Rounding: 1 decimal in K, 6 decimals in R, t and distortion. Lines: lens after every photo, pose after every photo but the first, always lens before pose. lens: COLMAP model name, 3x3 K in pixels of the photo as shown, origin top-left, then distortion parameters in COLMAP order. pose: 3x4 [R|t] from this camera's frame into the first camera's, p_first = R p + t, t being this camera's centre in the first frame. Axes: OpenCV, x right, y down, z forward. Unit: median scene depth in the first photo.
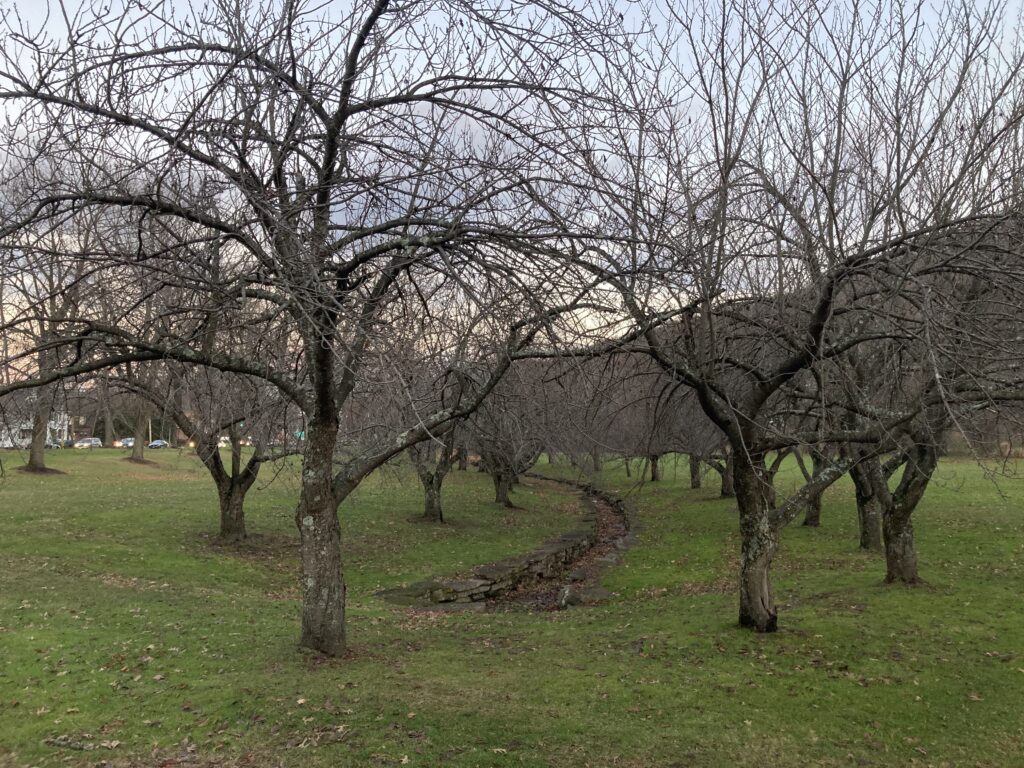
lens RADIAL K [[833.3, 0, 508.5], [0, 833.3, 385.6], [0, 0, 1]] dist [0.004174, 0.000833]
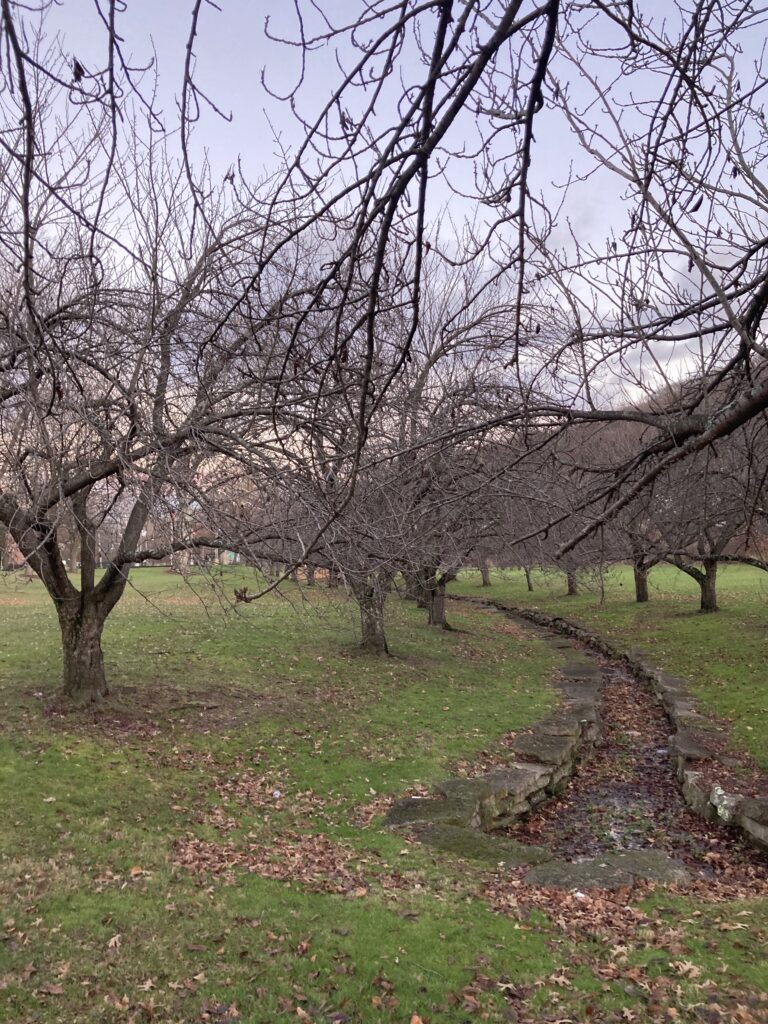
lens RADIAL K [[833.3, 0, 387.7], [0, 833.3, 510.3], [0, 0, 1]] dist [0.004174, 0.000833]
pose [[0.999034, -0.014881, 0.041345, -0.128580], [0.014627, 0.999872, 0.006431, 0.046922], [-0.041436, -0.005820, 0.999124, 0.371415]]
